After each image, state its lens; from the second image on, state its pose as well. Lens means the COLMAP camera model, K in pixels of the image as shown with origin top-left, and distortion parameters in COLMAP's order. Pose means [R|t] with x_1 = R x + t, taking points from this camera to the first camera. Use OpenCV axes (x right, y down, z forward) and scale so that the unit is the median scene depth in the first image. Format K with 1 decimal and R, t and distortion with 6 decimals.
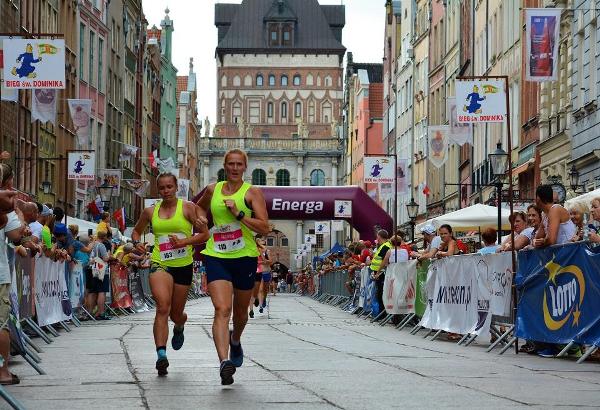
lens RADIAL K [[1835.4, 0, 300.0], [0, 1835.4, 205.0], [0, 0, 1]] dist [0.168751, 1.217279]
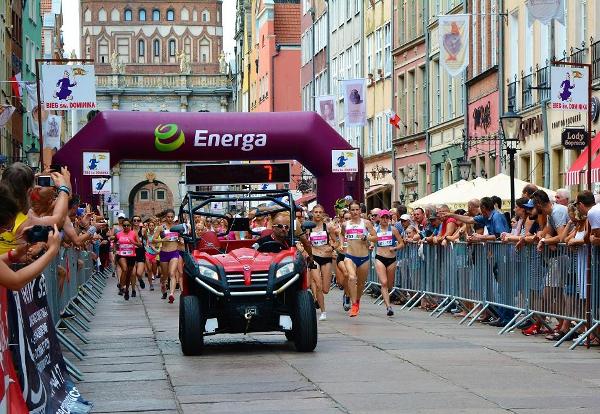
lens RADIAL K [[1474.6, 0, 300.0], [0, 1474.6, 207.0], [0, 0, 1]] dist [0.159417, 0.174428]
pose [[0.992772, -0.013364, 0.119272, -0.034532], [0.010127, 0.999565, 0.027697, 0.008651], [-0.119590, -0.026289, 0.992475, 0.352119]]
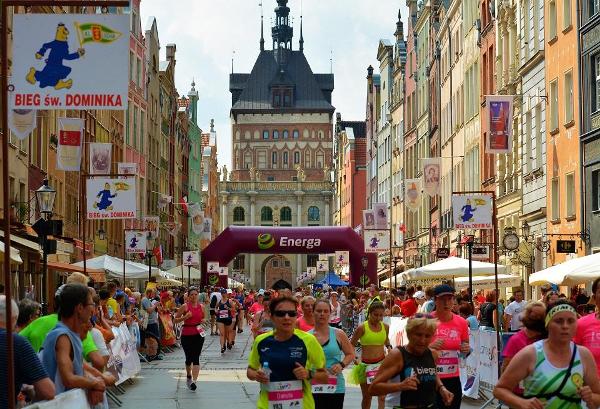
lens RADIAL K [[1459.7, 0, 300.0], [0, 1459.7, 204.5], [0, 0, 1]] dist [-0.277110, 0.404368]
pose [[0.999940, -0.010157, 0.004023, -0.004269], [0.010200, 0.999890, -0.010781, -0.011855], [-0.003913, 0.010822, 0.999934, 0.008437]]
